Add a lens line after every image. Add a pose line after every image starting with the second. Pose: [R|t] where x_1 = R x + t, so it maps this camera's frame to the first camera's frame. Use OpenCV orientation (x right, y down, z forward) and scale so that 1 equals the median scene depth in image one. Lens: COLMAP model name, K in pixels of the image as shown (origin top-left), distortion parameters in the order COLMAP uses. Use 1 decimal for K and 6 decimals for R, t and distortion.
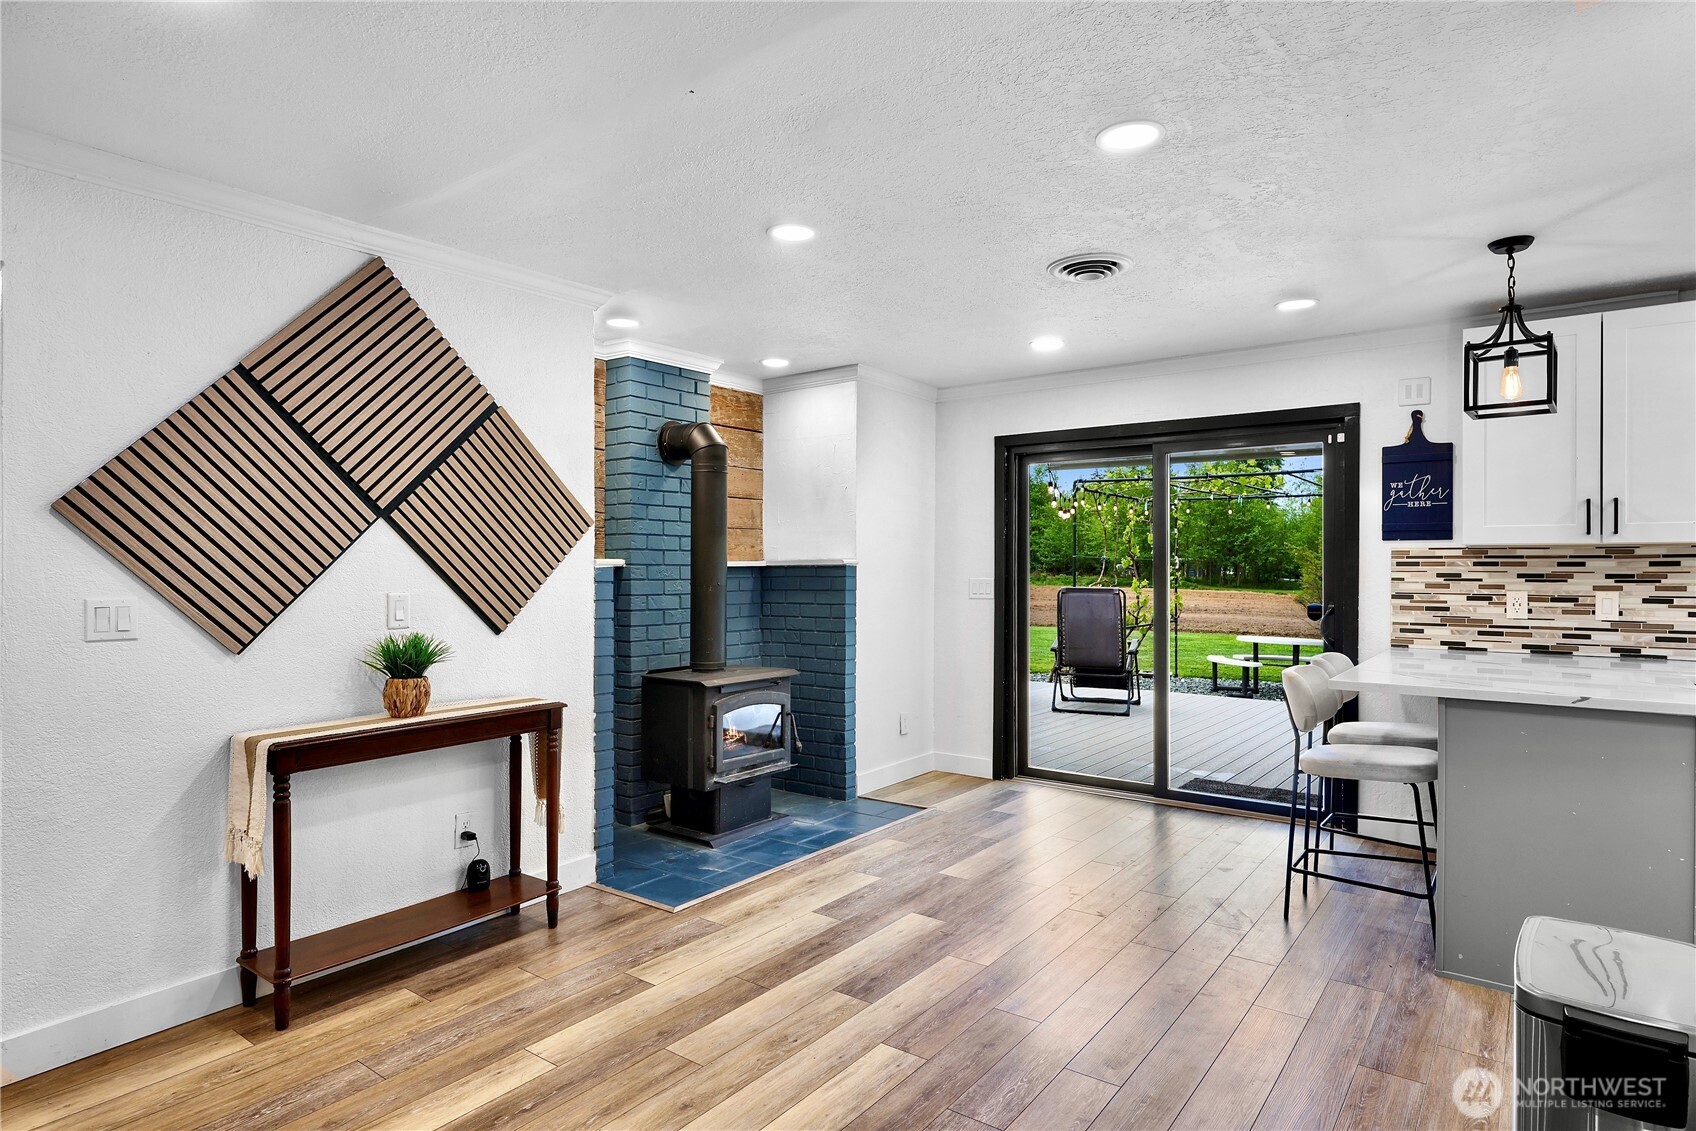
lens RADIAL K [[942.0, 0, 853.9], [0, 942.0, 564.2], [0, 0, 1]] dist [0.014220, 0.000103]
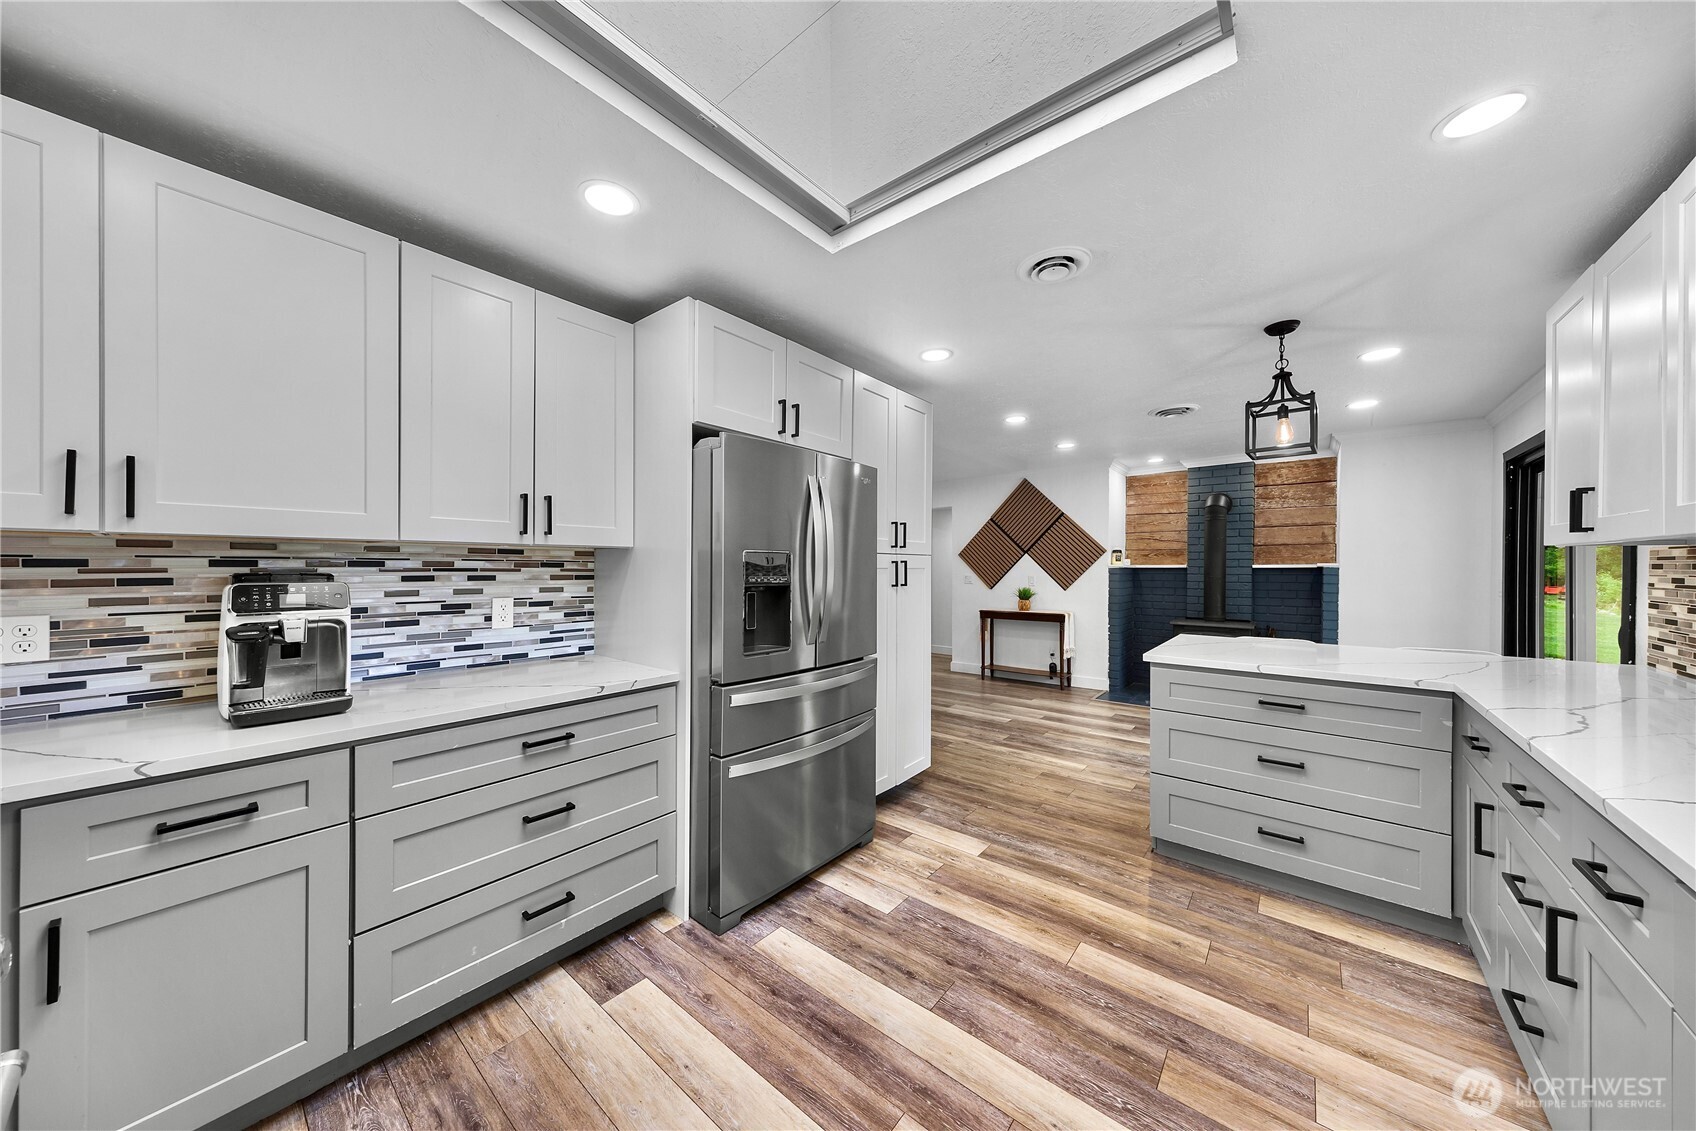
lens RADIAL K [[566.0, 0, 839.1], [0, 566.0, 564.8], [0, 0, 1]] dist [0.001315, -0.000054]
pose [[-0.059156, -0.002372, -0.998246, 1.149751], [0.000892, 0.999997, -0.002429, -0.001190], [0.998248, -0.001034, -0.059154, 0.321621]]
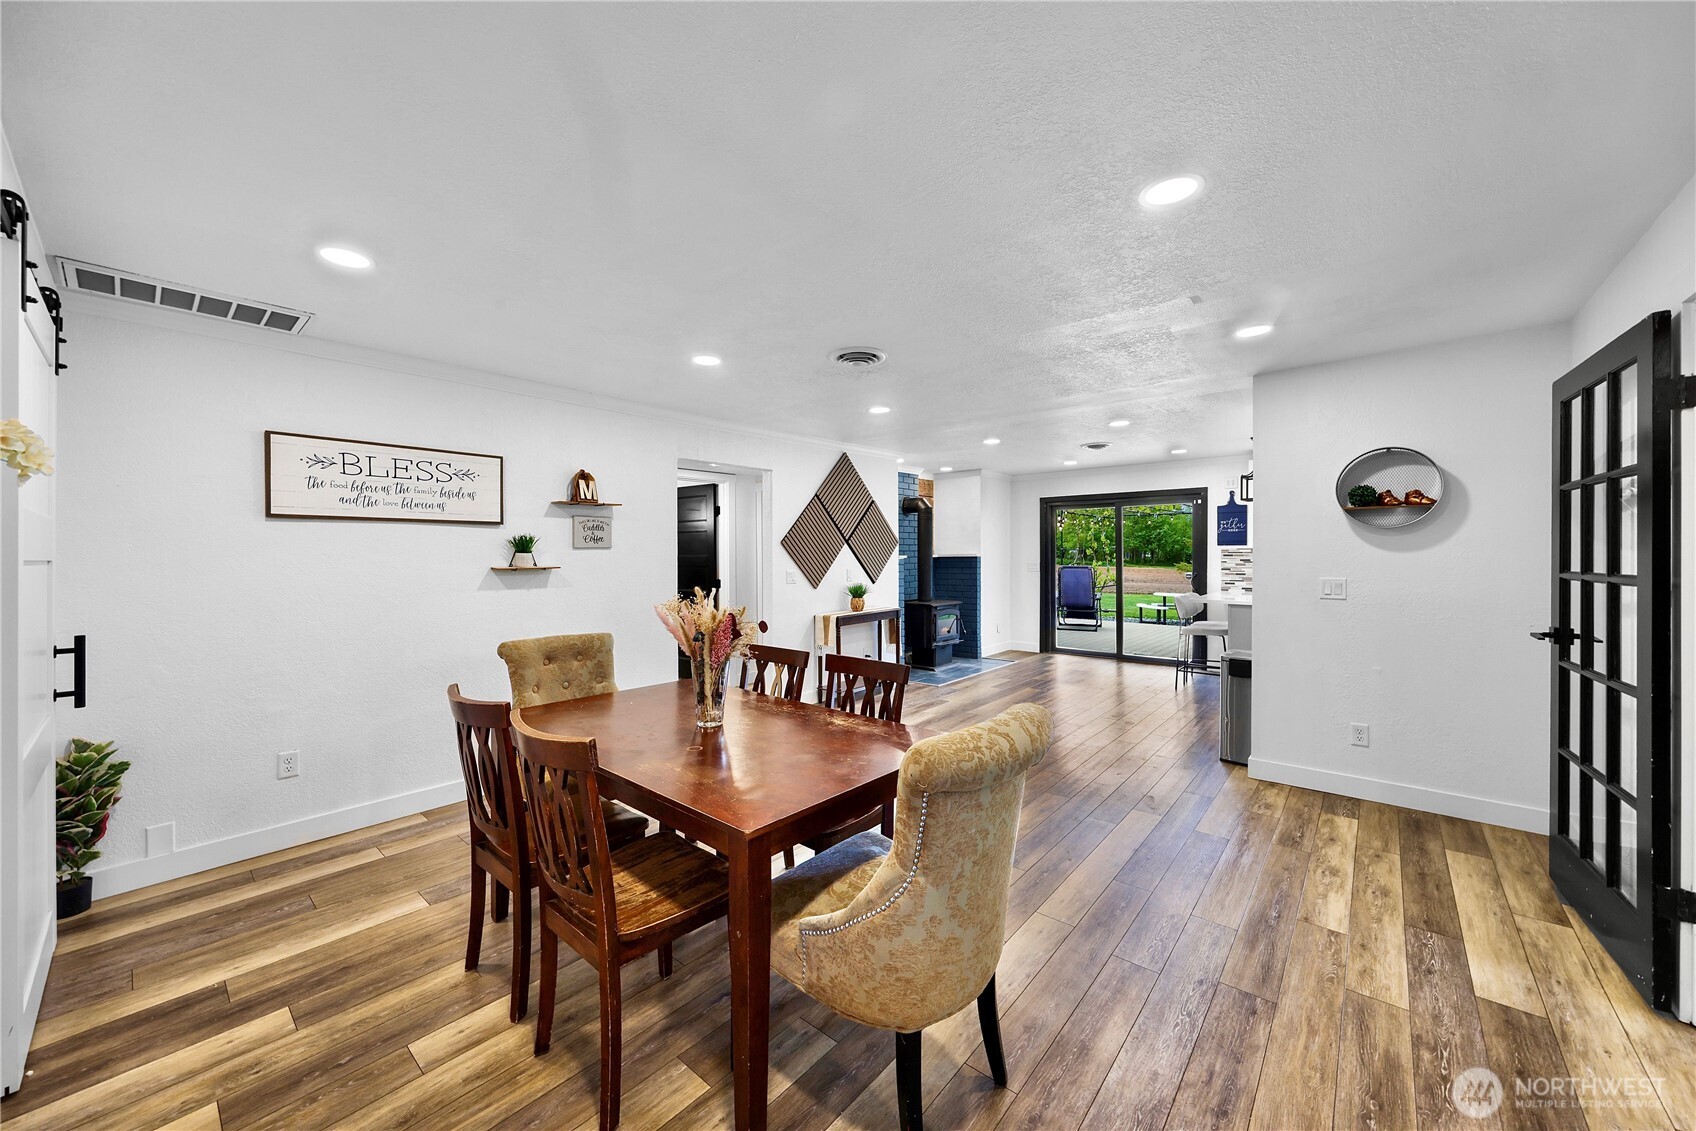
lens RADIAL K [[613.7, 0, 841.3], [0, 613.7, 549.9], [0, 0, 1]] dist [0.002087, -0.000034]
pose [[0.996436, -0.005782, -0.084159, -0.257072], [0.005621, 0.999982, -0.002150, -0.016737], [0.084170, 0.001669, 0.996450, -0.628993]]
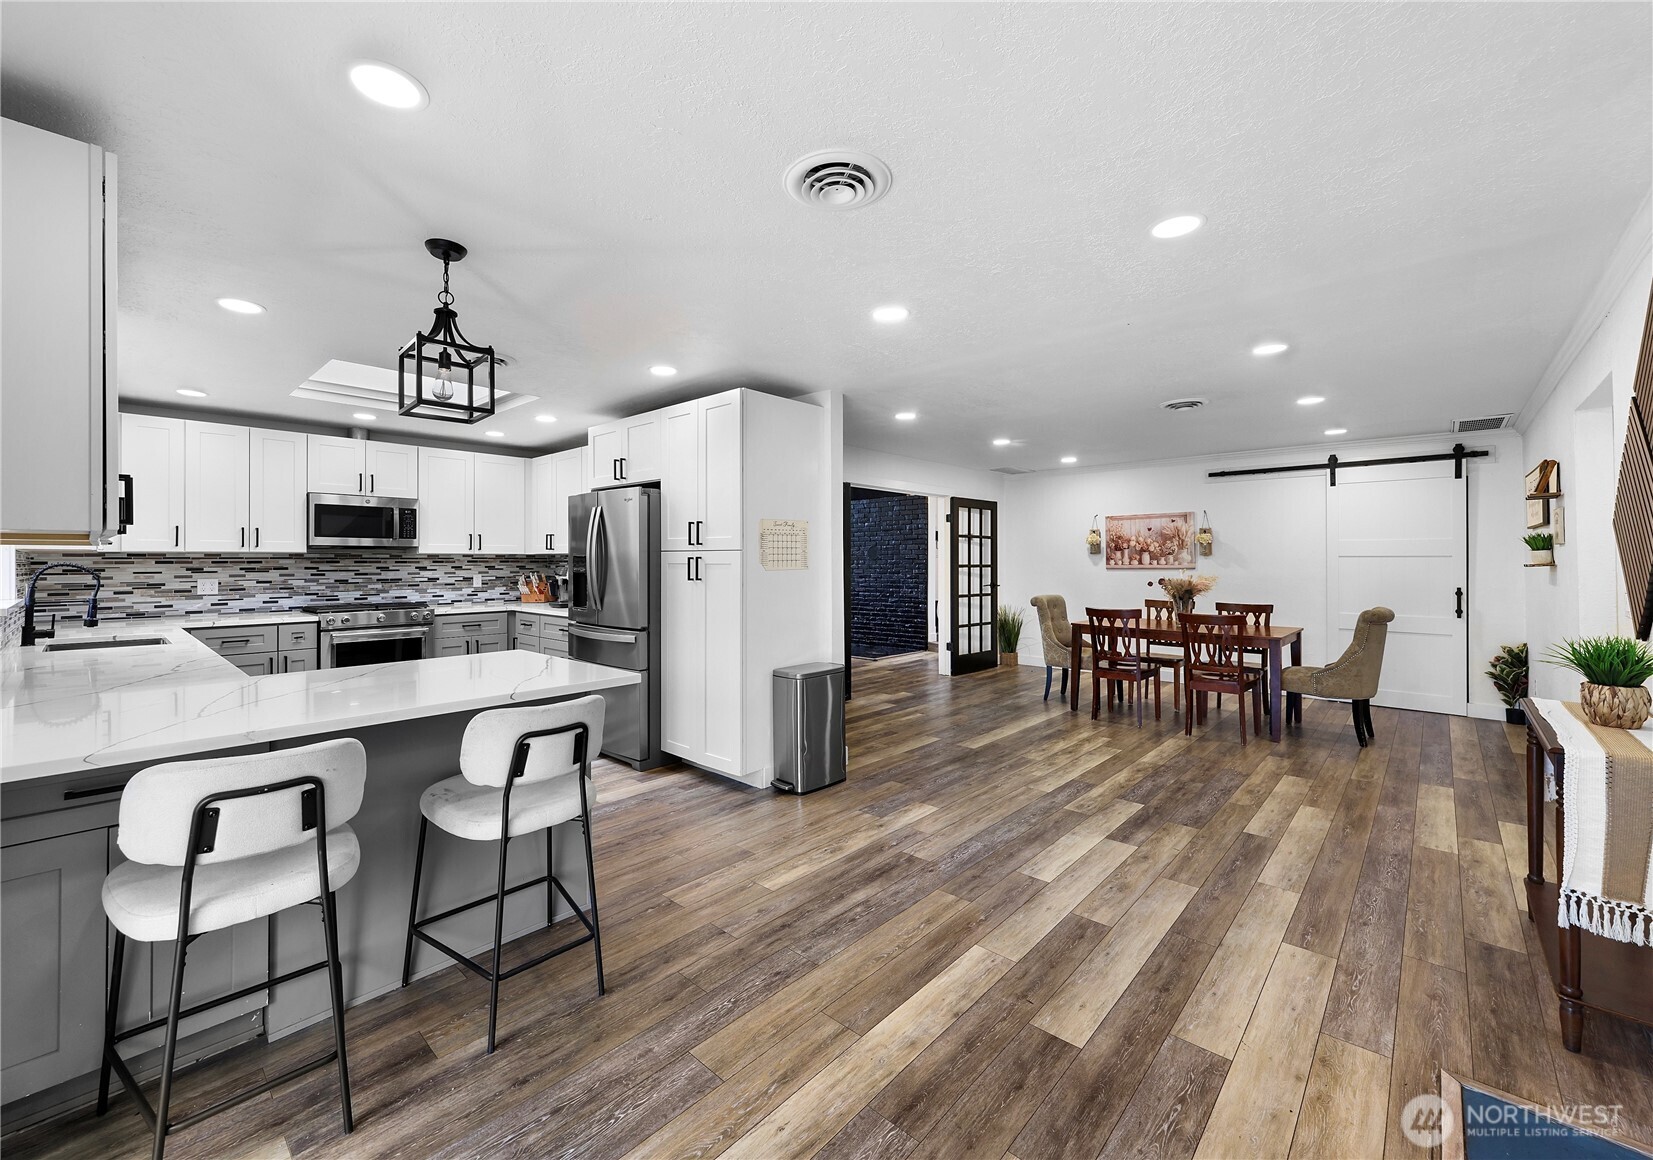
lens RADIAL K [[665.6, 0, 799.9], [0, 665.6, 554.5], [0, 0, 1]] dist [0.002415, -0.000177]
pose [[-0.991992, 0.001641, 0.126292, 0.170461], [0.000276, 0.999941, -0.010824, -0.001441], [-0.126302, -0.010703, -0.991934, 1.251609]]
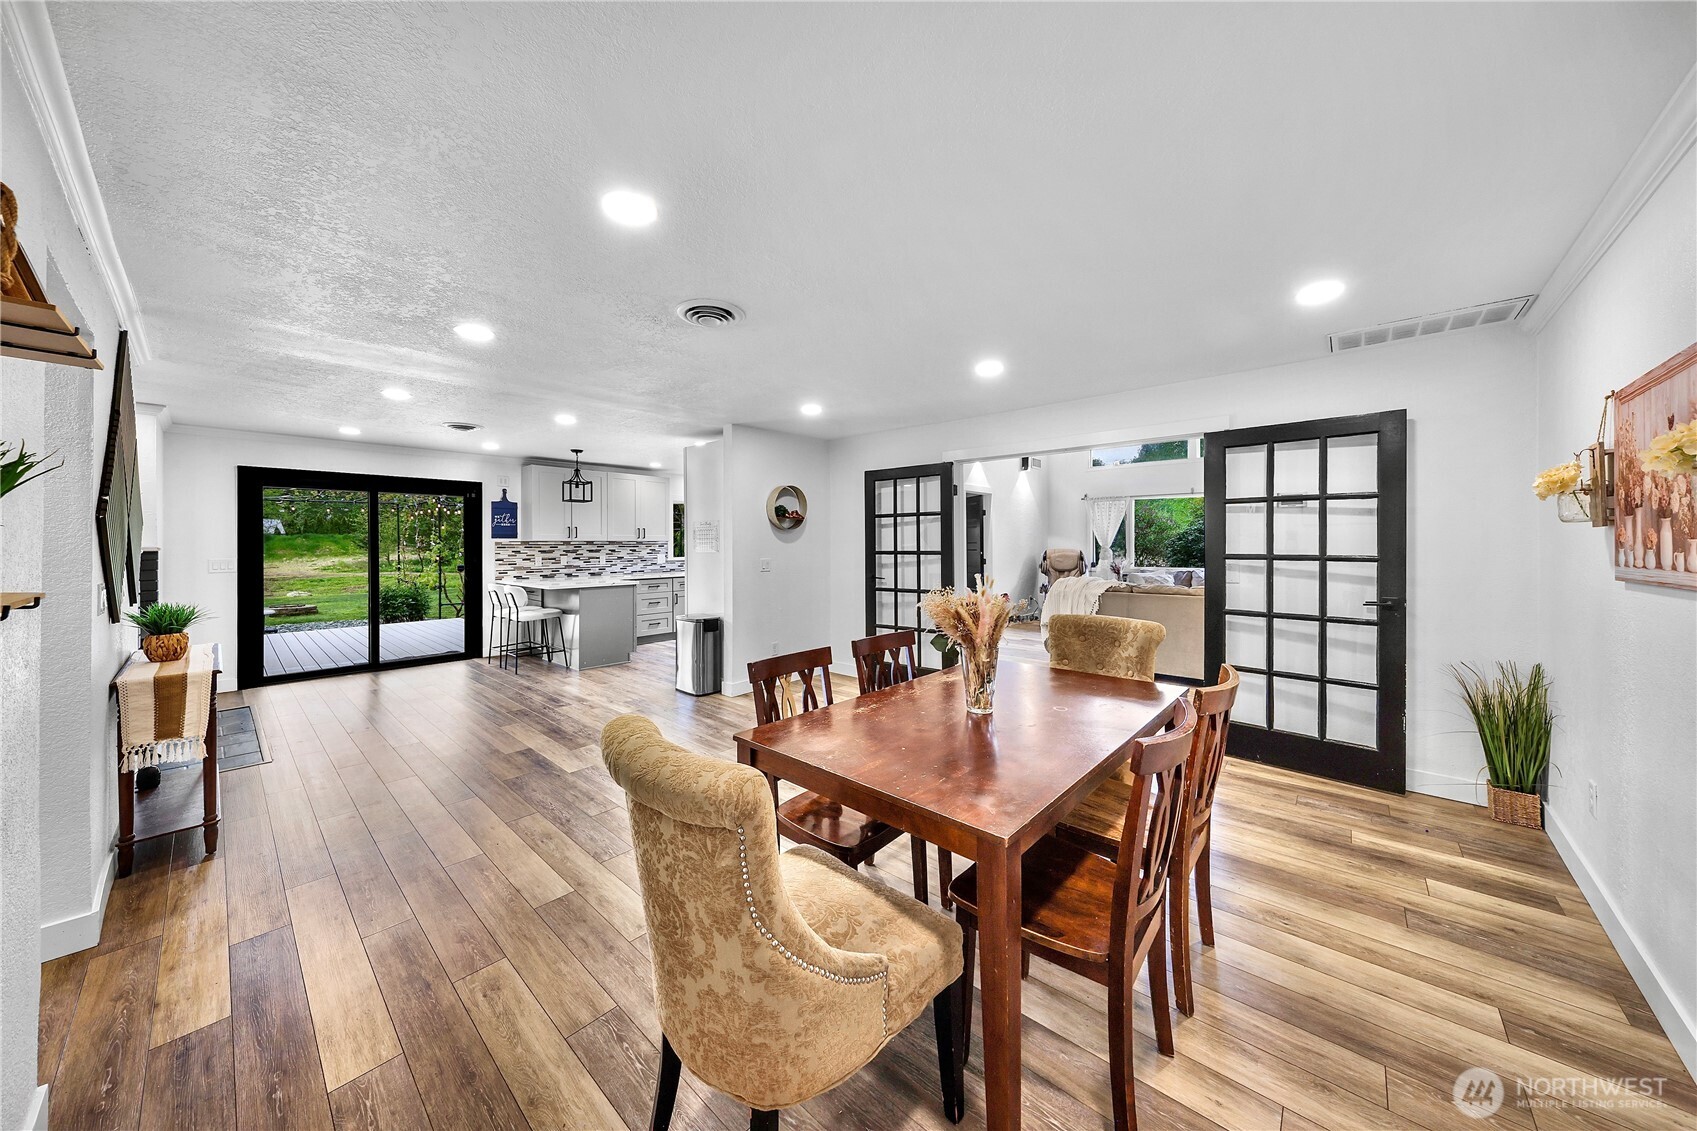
lens RADIAL K [[566.3, 0, 854.8], [0, 566.3, 541.2], [0, 0, 1]] dist [0.001315, -0.000054]
pose [[0.084664, 0.001347, 0.996409, -0.900673], [0.003213, 0.999994, -0.001624, -0.012346], [-0.996404, 0.003339, 0.084659, -0.099007]]
